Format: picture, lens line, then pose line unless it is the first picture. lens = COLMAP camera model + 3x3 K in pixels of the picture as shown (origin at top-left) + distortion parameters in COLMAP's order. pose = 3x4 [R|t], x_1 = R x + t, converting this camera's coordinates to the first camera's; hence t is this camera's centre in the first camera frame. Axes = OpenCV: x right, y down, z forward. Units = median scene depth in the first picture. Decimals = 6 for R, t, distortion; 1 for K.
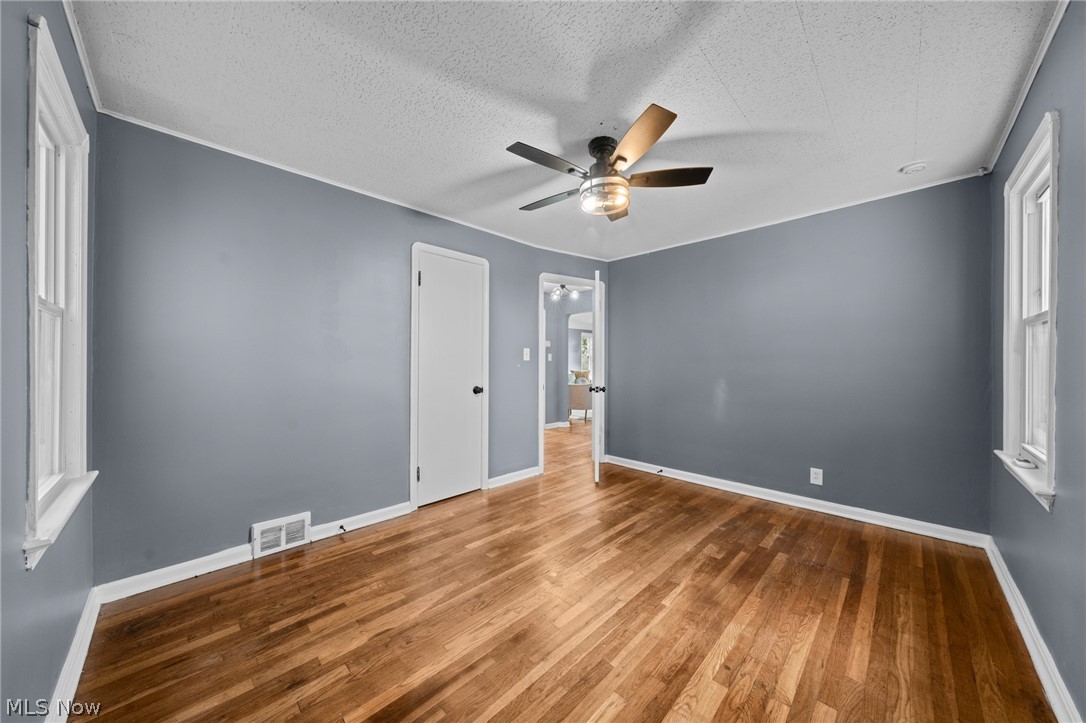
lens RADIAL K [[367.9, 0, 547.5], [0, 367.9, 361.5], [0, 0, 1]] dist [-0.004292, -0.000195]
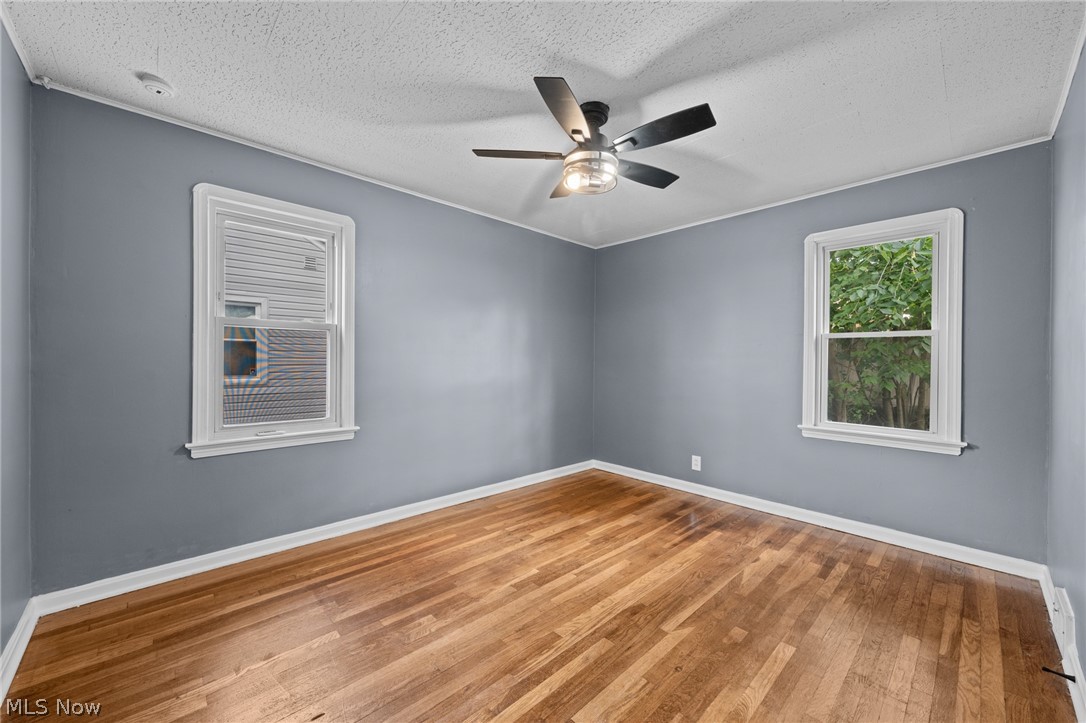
lens RADIAL K [[409.0, 0, 543.0], [0, 409.0, 361.5], [0, 0, 1]] dist [0.000185, 0.000472]
pose [[-0.998952, -0.011885, 0.044200, 0.255998], [-0.011921, 0.999929, -0.000544, 0.008353], [-0.044190, -0.001070, -0.999023, 2.325274]]
